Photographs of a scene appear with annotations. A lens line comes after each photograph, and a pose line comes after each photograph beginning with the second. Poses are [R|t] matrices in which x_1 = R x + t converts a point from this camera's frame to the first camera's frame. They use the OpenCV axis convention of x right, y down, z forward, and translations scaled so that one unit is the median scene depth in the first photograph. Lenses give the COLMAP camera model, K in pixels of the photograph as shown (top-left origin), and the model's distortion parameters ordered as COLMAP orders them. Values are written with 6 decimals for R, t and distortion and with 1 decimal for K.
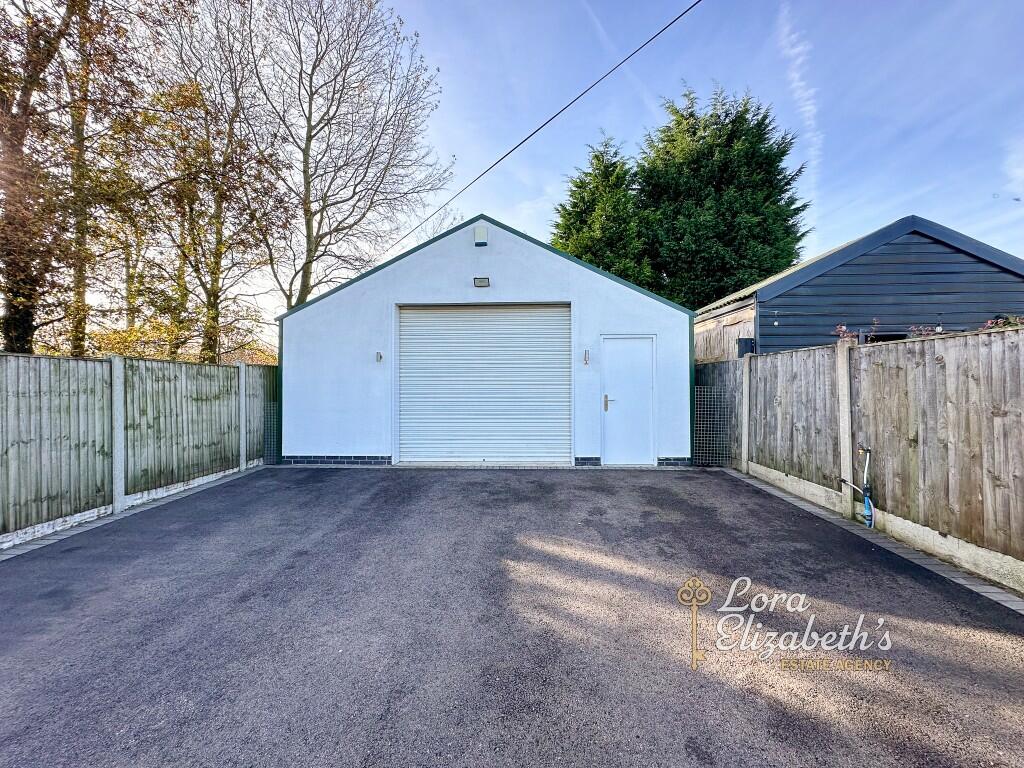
lens RADIAL K [[408.4, 0, 513.6], [0, 408.4, 382.5], [0, 0, 1]] dist [-0.002082, -0.000052]
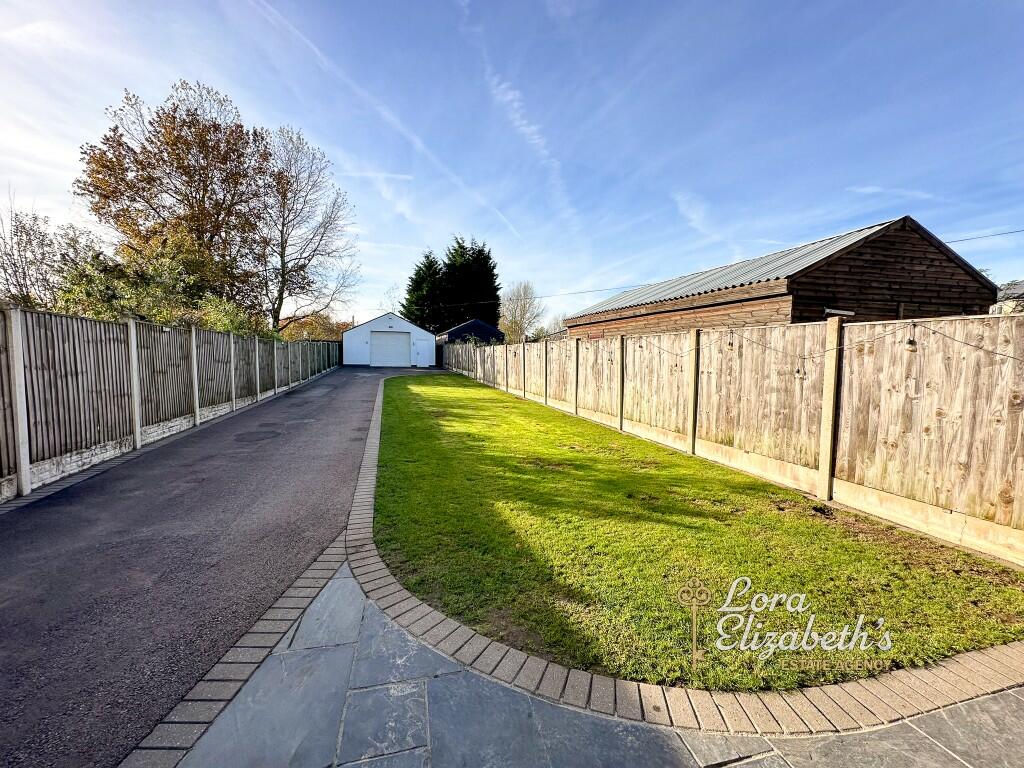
lens RADIAL K [[408.4, 0, 517.3], [0, 408.4, 382.1], [0, 0, 1]] dist [-0.002082, -0.000052]
pose [[0.937847, 0.000484, 0.347048, -0.139975], [-0.026008, 0.997285, 0.068892, 0.011018], [-0.346073, -0.073636, 0.935313, -1.607969]]
